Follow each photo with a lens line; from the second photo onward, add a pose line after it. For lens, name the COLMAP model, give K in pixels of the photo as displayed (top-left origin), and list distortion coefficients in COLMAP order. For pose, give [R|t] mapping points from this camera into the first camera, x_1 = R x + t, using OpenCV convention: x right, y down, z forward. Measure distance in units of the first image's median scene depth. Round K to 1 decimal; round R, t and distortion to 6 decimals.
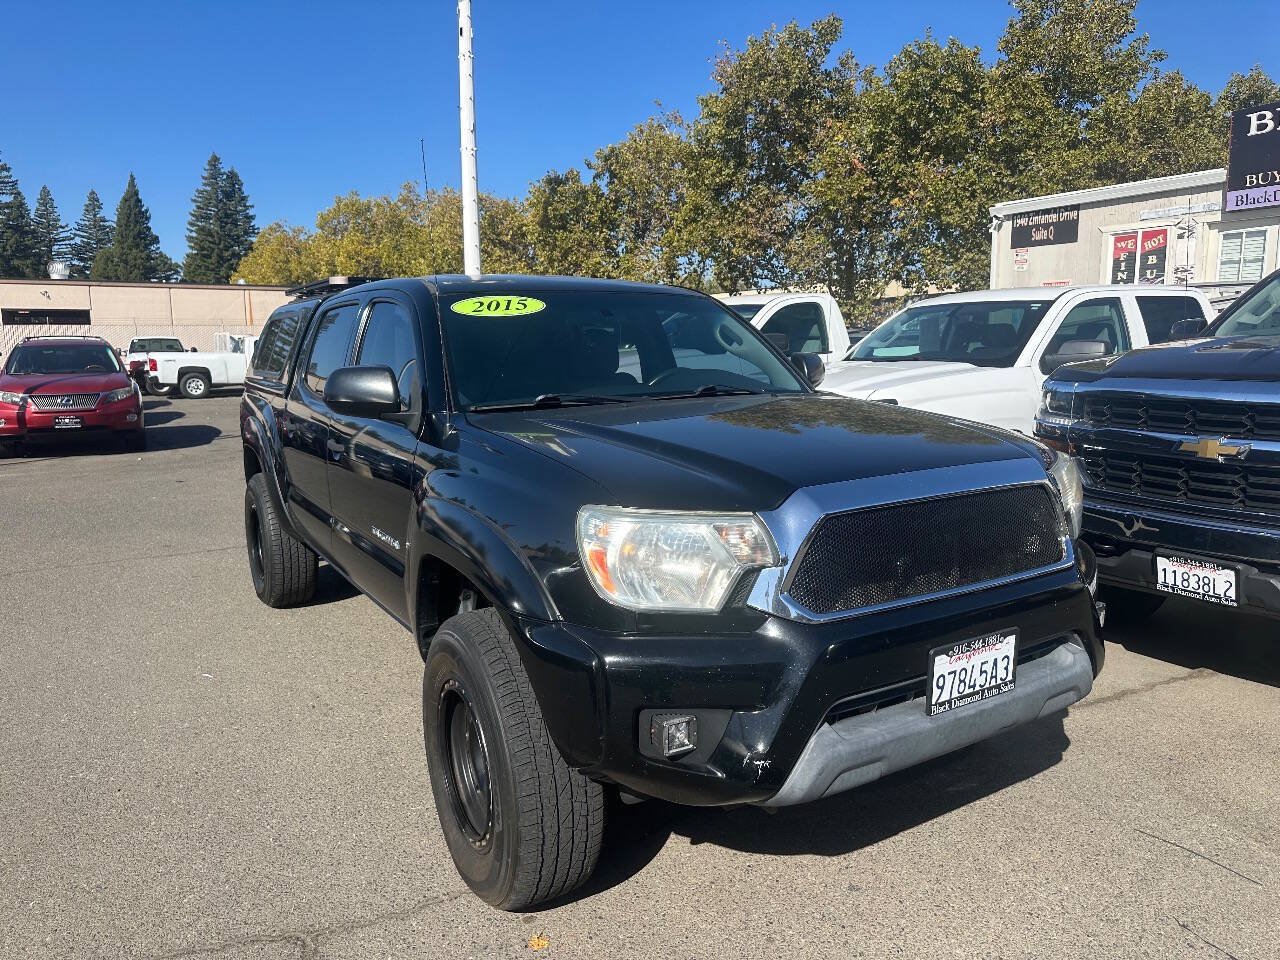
lens RADIAL K [[911.2, 0, 631.1], [0, 911.2, 484.4], [0, 0, 1]] dist [0.037586, -0.044308]
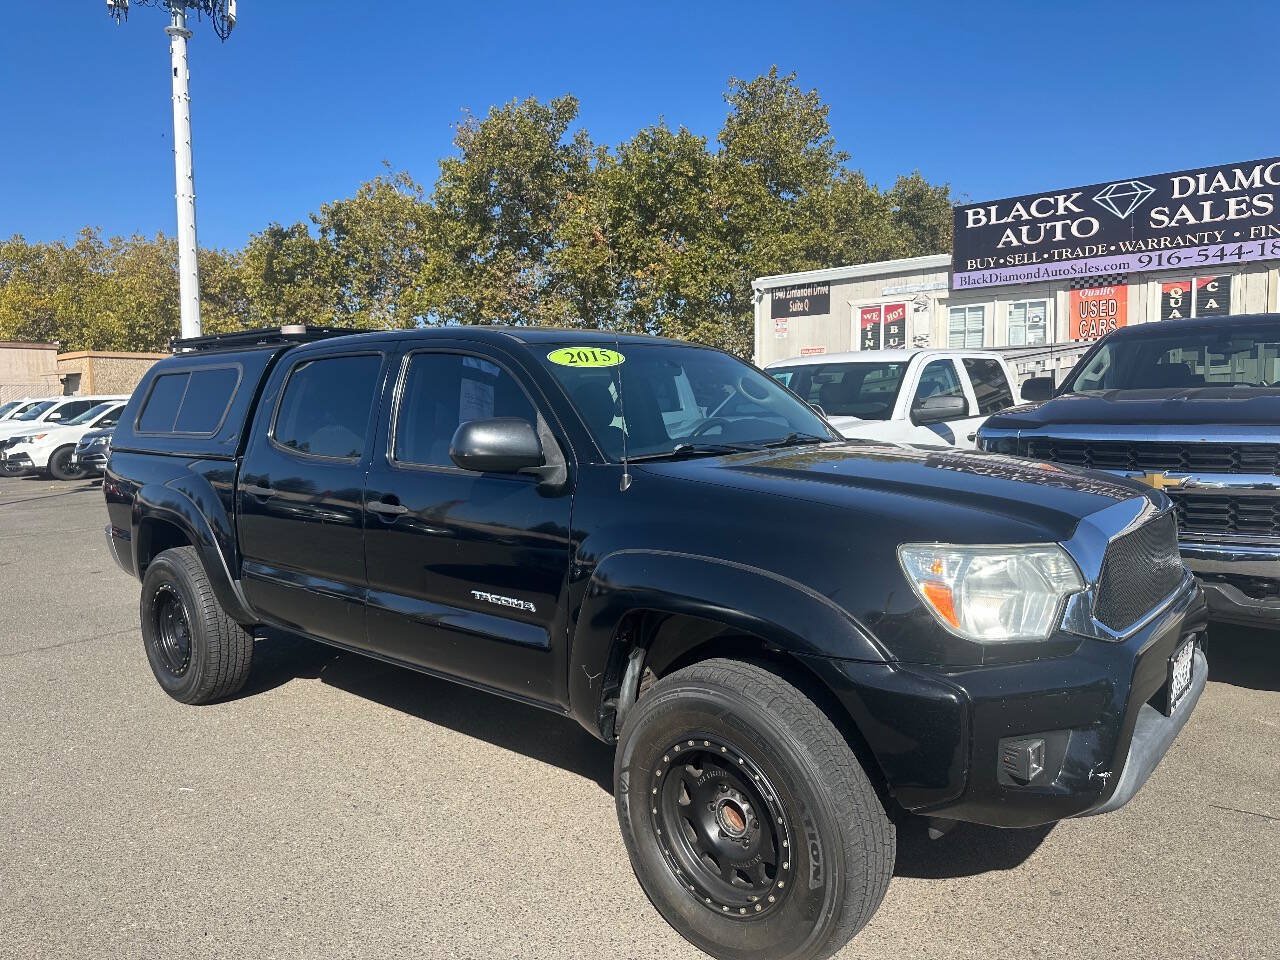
lens RADIAL K [[911.2, 0, 634.2], [0, 911.2, 488.4], [0, 0, 1]] dist [0.037586, -0.044308]
pose [[0.951677, -0.032642, 0.305361, -0.048017], [0.051554, 0.997205, -0.054071, -0.000038], [-0.302742, 0.067201, 0.950700, 0.008286]]
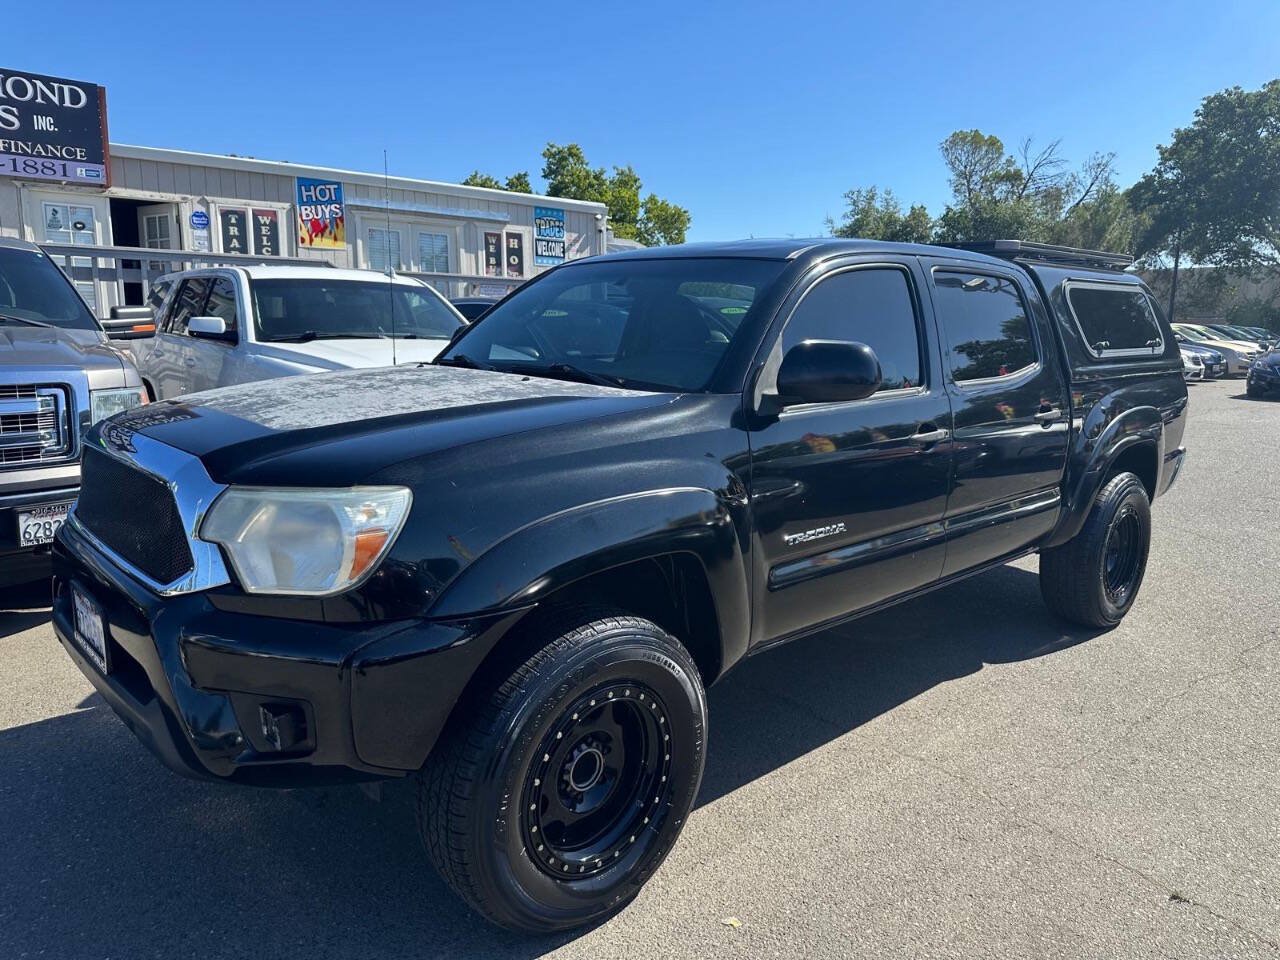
lens RADIAL K [[911.2, 0, 655.1], [0, 911.2, 465.0], [0, 0, 1]] dist [0.037586, -0.044308]
pose [[-0.210157, -0.144674, 0.966904, -0.114052], [0.134400, 0.975326, 0.175146, -0.019909], [-0.968386, 0.166760, -0.185528, 0.133381]]
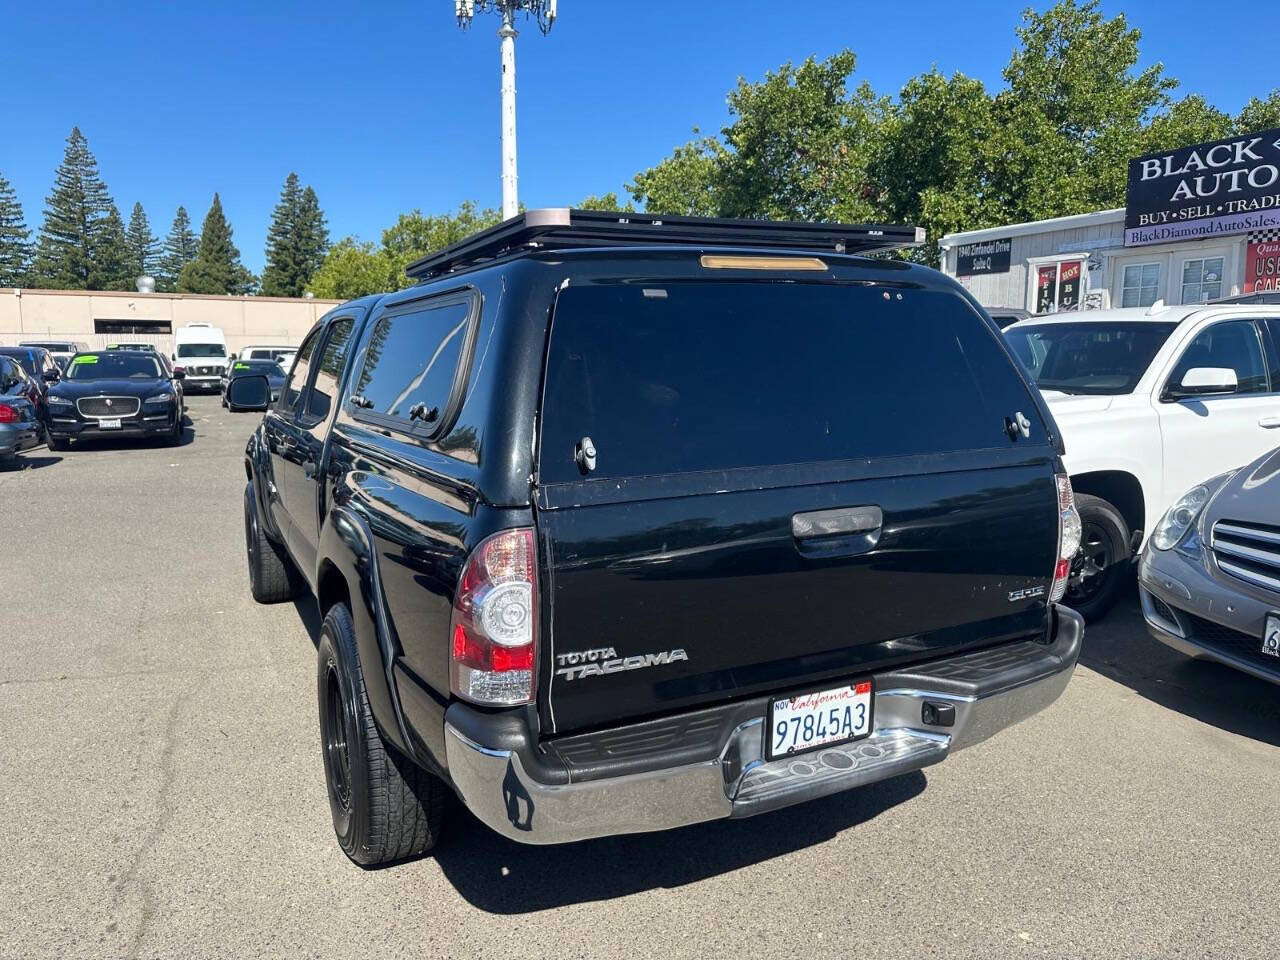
lens RADIAL K [[911.2, 0, 624.8], [0, 911.2, 472.3], [0, 0, 1]] dist [0.037586, -0.044308]
pose [[0.997090, 0.017909, -0.074104, 0.055328], [-0.019736, 0.999517, -0.023992, 0.006990], [0.073639, 0.025385, 0.996962, -0.066926]]
